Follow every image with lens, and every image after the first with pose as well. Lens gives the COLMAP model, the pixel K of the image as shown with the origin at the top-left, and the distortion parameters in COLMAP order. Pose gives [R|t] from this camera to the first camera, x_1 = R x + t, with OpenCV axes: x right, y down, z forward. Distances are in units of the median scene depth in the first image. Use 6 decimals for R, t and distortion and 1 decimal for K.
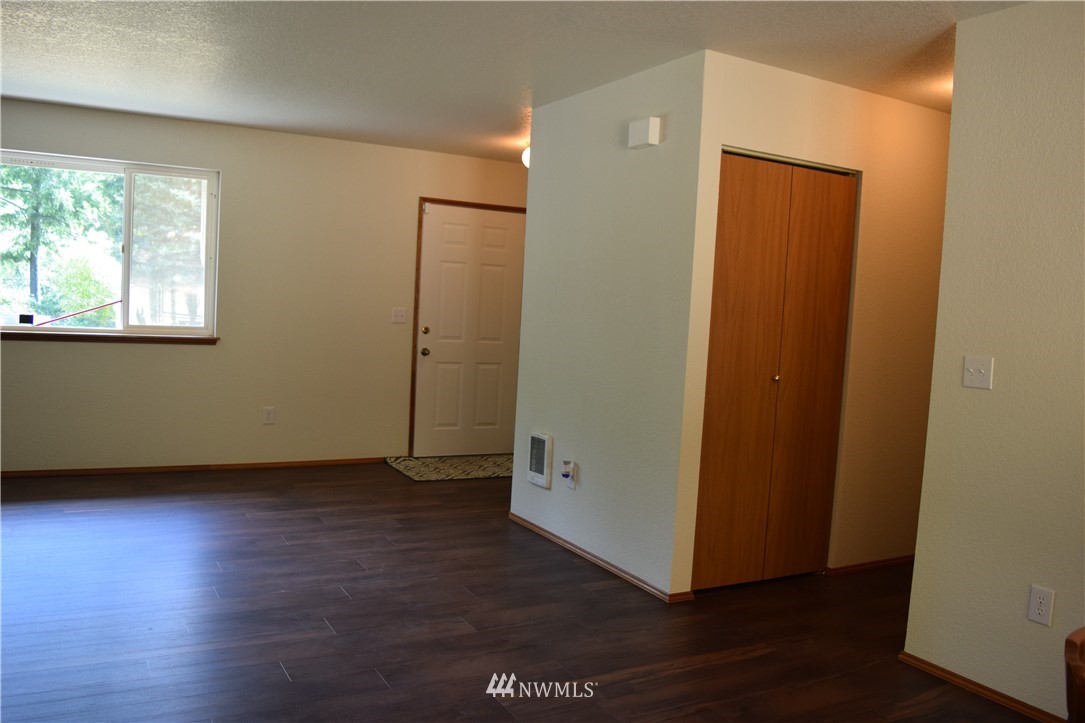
lens RADIAL K [[855.1, 0, 542.5], [0, 855.1, 361.5], [0, 0, 1]] dist [-0.094467, 0.022653]
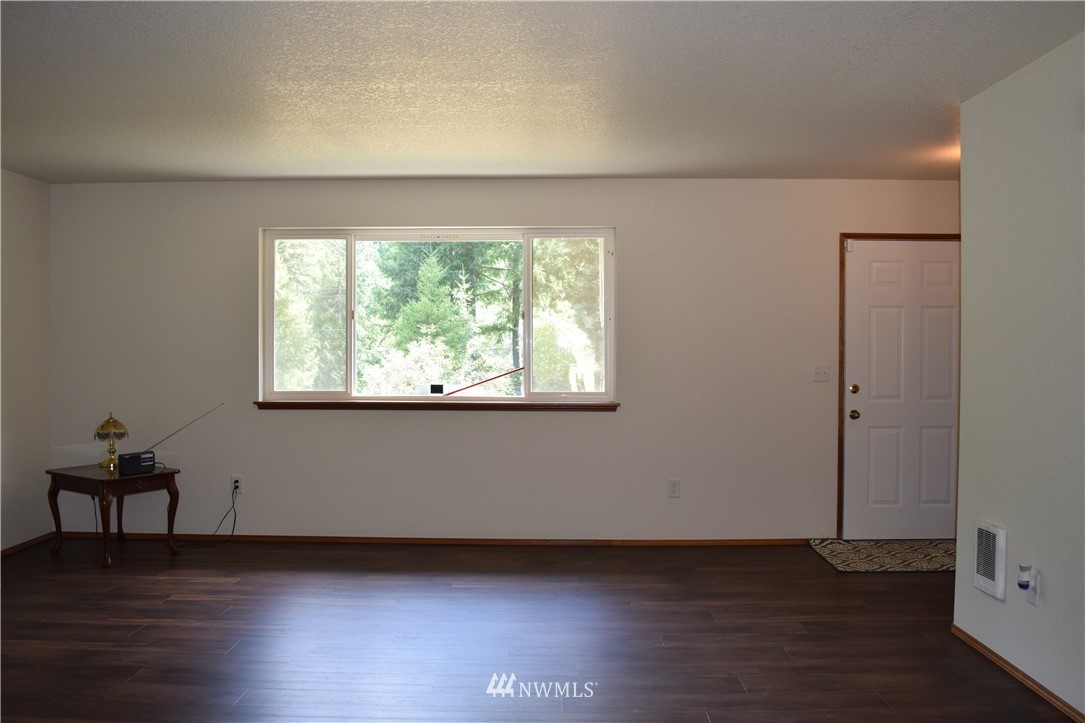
lens RADIAL K [[875.7, 0, 542.5], [0, 875.7, 361.5], [0, 0, 1]] dist [-0.091122, 0.016427]
pose [[0.862713, -0.042833, -0.503876, 0.034769], [0.009325, 0.997584, -0.068835, -0.008955], [0.505608, 0.054686, 0.861029, 0.123809]]
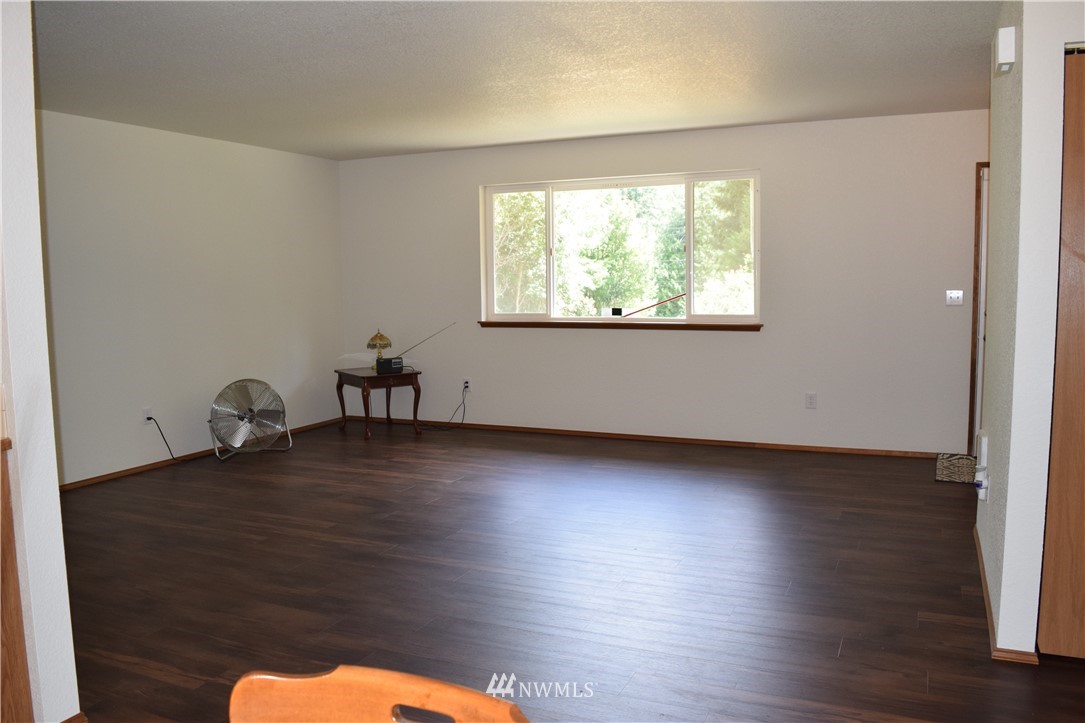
lens RADIAL K [[848.6, 0, 542.5], [0, 848.6, 361.5], [0, 0, 1]] dist [-0.087579, 0.011499]
pose [[0.590042, 0.017815, -0.807176, 0.325204], [-0.009617, 0.999841, 0.015037, 0.005364], [0.807315, -0.001110, 0.590120, 0.149634]]
